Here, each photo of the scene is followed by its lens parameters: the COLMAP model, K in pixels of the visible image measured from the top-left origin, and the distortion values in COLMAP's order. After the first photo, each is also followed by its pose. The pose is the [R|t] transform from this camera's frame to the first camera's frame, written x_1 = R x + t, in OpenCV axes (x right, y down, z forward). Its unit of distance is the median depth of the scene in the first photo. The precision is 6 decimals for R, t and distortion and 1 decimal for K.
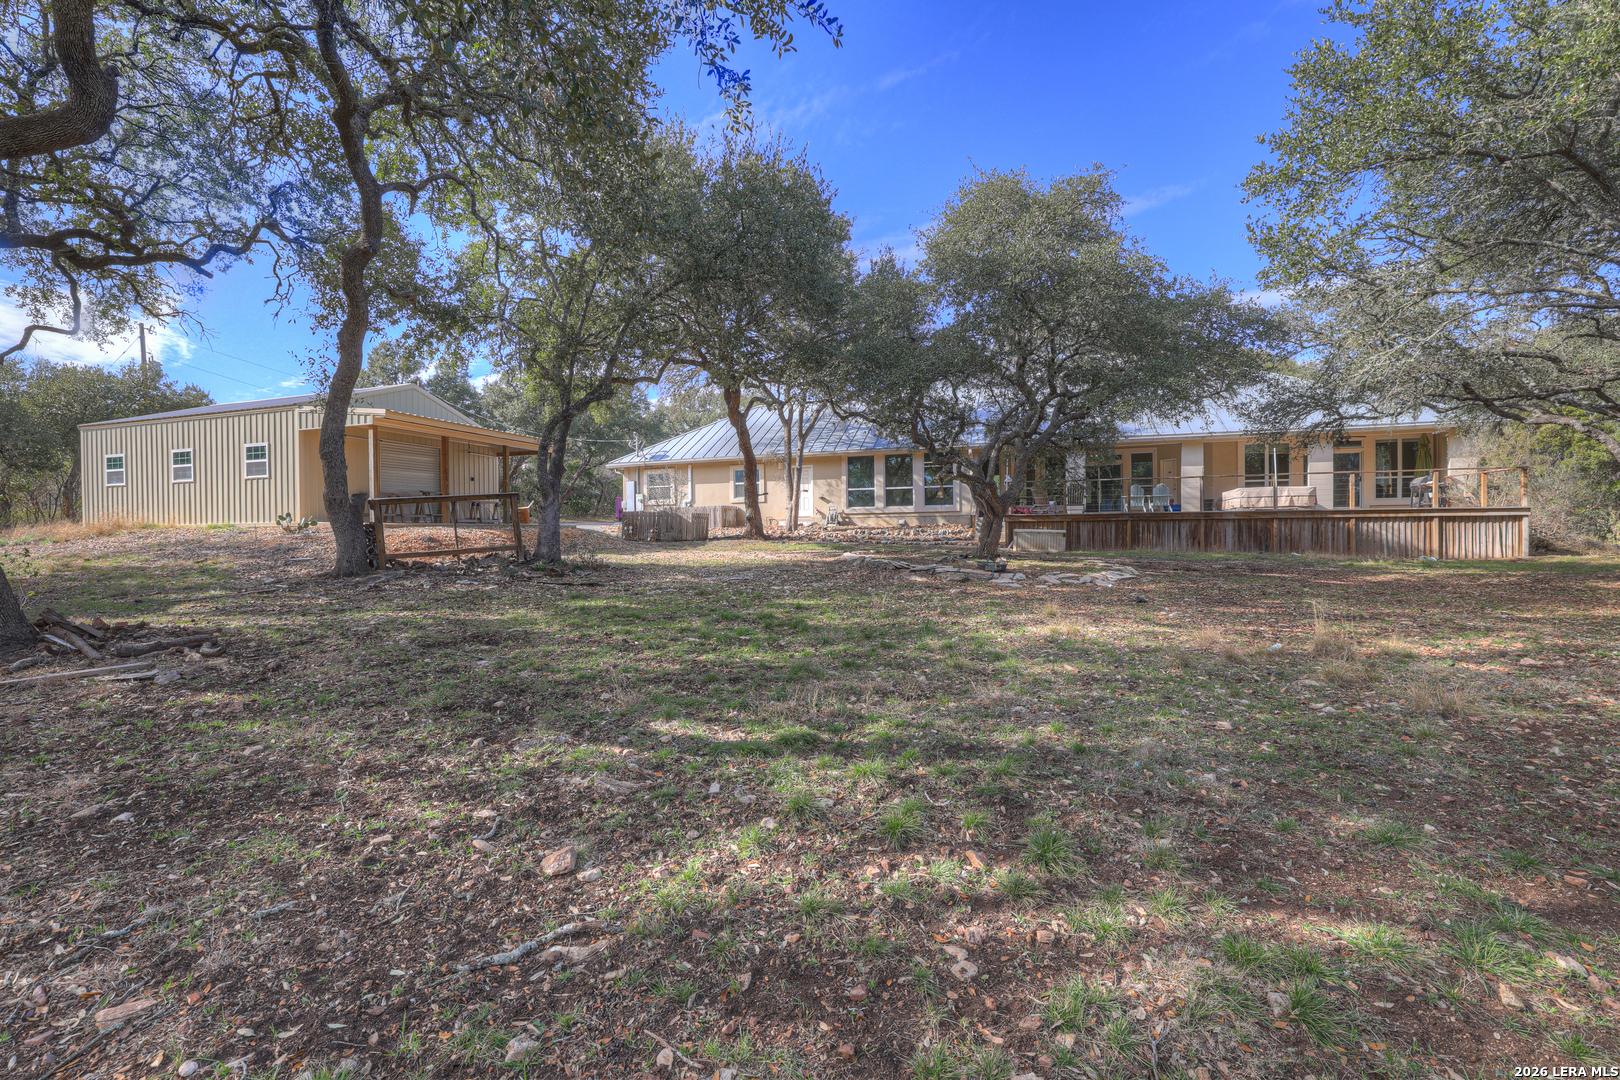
lens RADIAL K [[695.8, 0, 801.6], [0, 695.8, 542.1], [0, 0, 1]] dist [-0.046959, 0.019140]
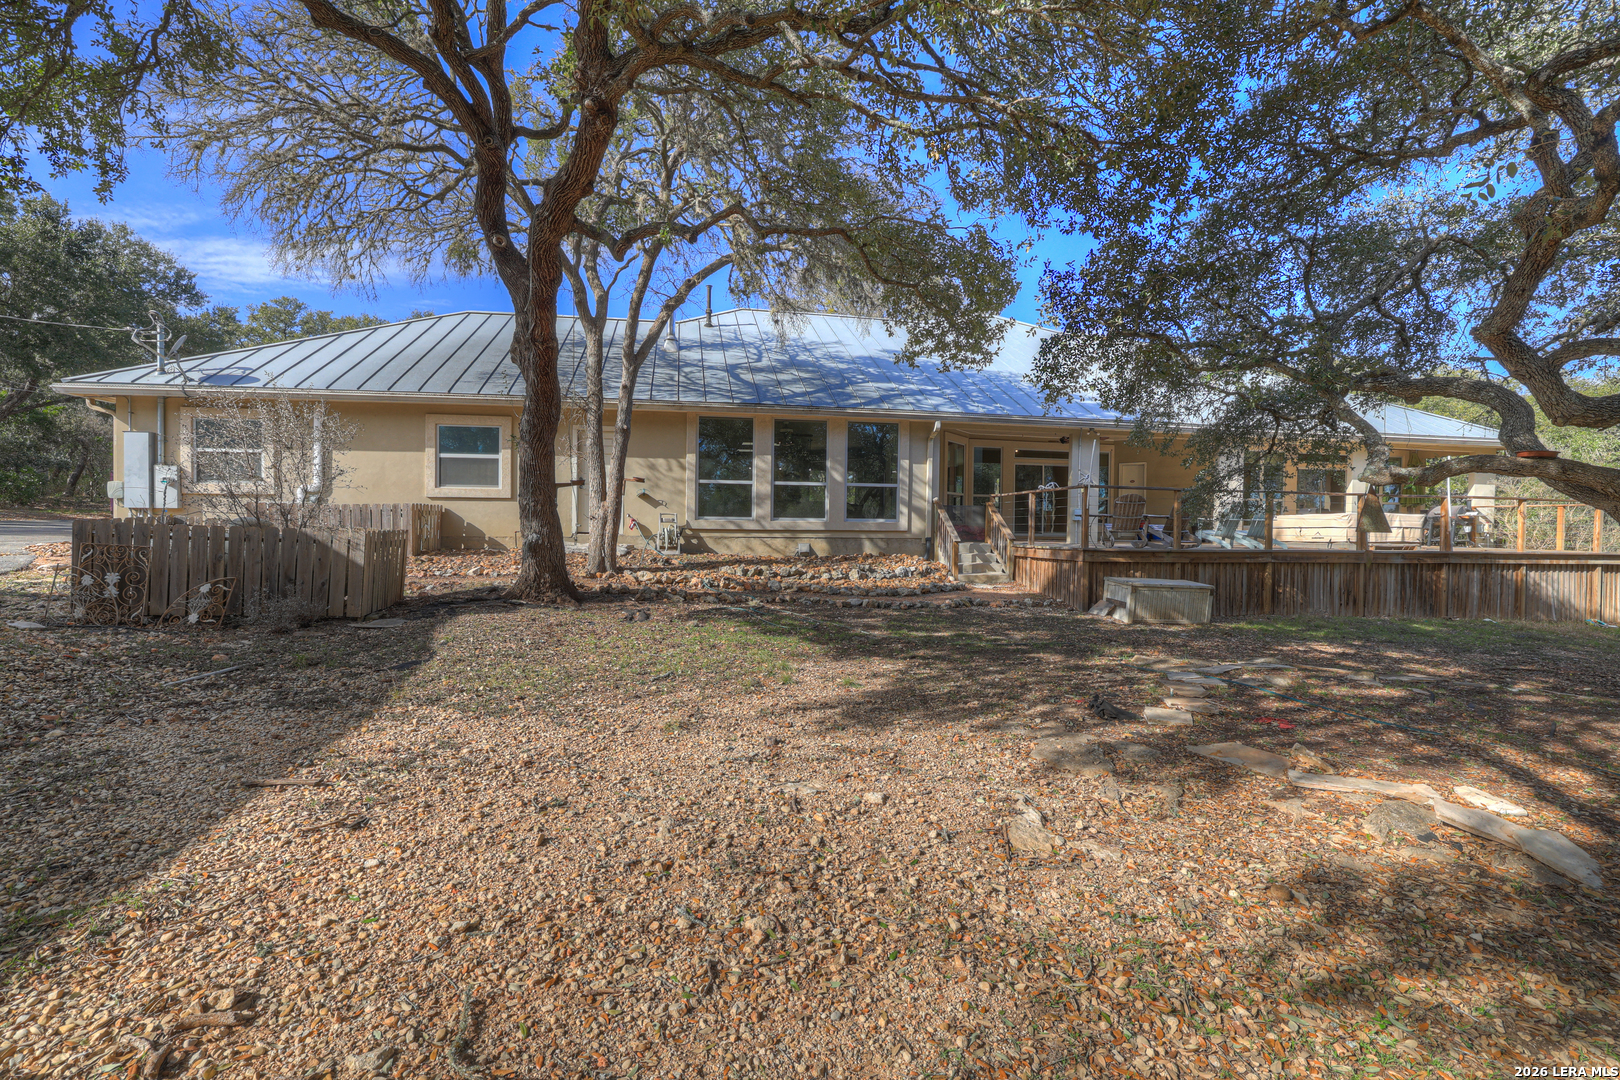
lens RADIAL K [[695.8, 0, 801.6], [0, 695.8, 542.1], [0, 0, 1]] dist [-0.046959, 0.019140]
pose [[0.871532, 0.010802, 0.490219, -0.169223], [-0.014556, 0.999887, 0.003846, -0.051337], [-0.490122, -0.010488, 0.871591, 0.772448]]
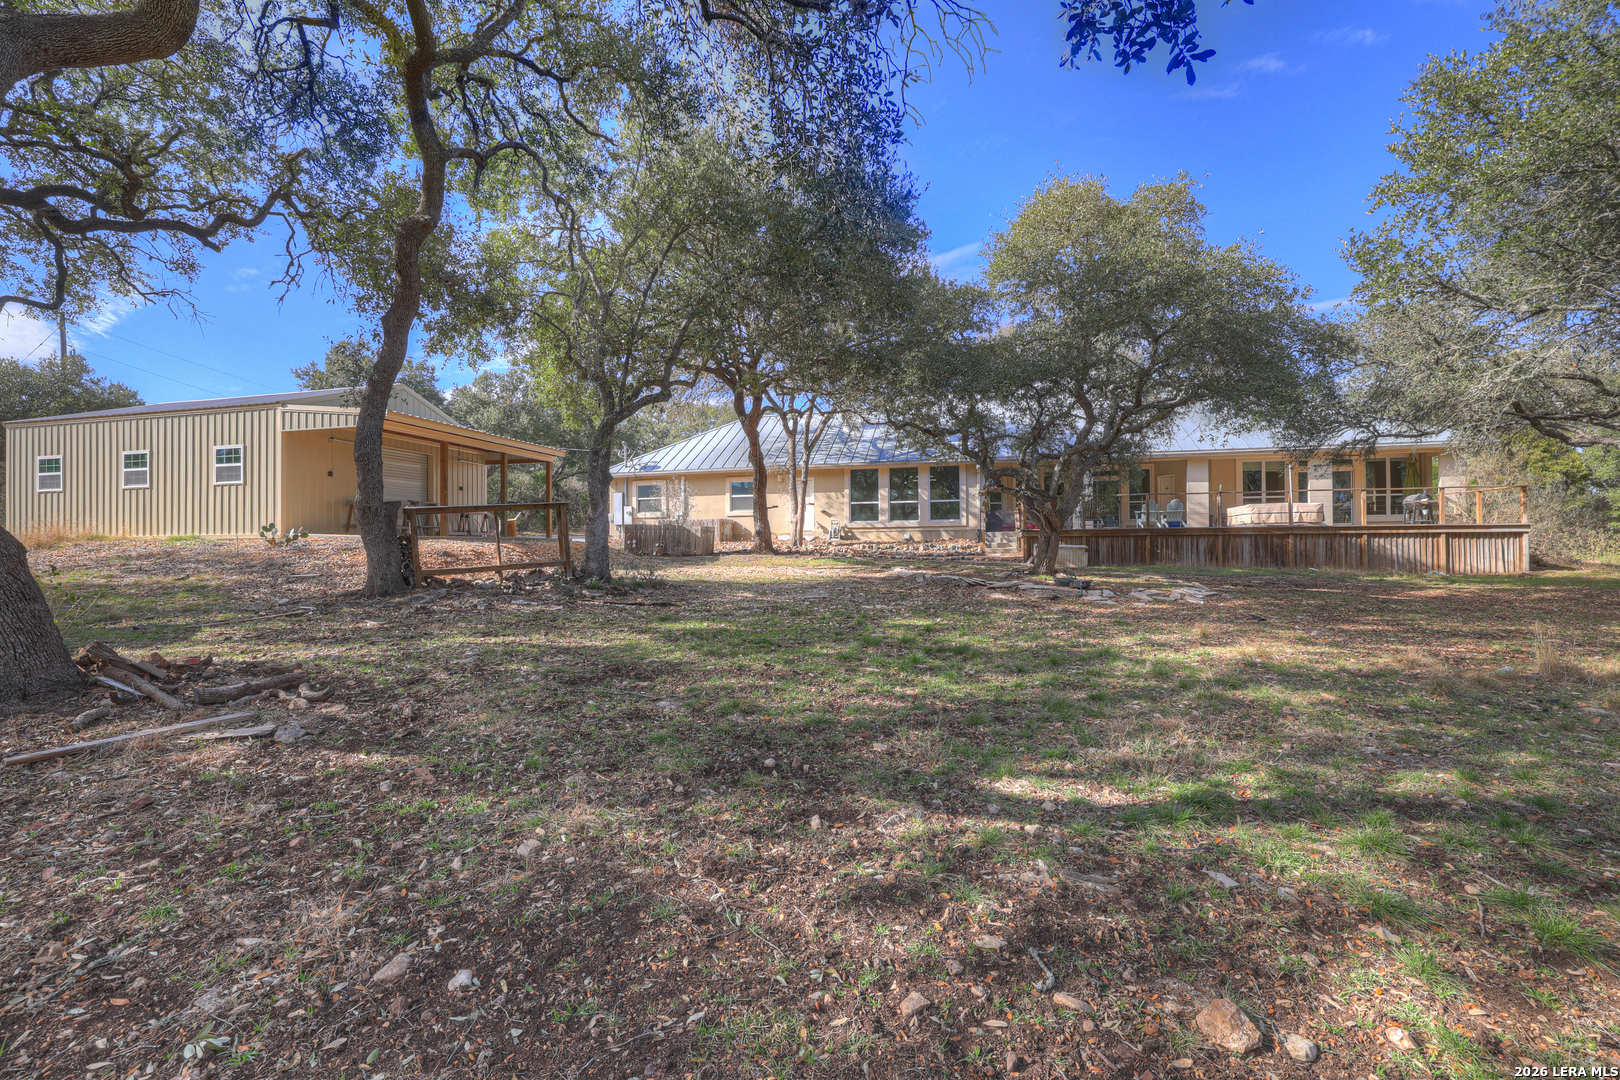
lens RADIAL K [[695.8, 0, 801.6], [0, 695.8, 542.1], [0, 0, 1]] dist [-0.046959, 0.019140]
pose [[0.996612, 0.003167, 0.082189, -0.121267], [-0.001454, 0.999781, -0.020895, -0.000692], [-0.082237, 0.020705, 0.996398, 0.050653]]
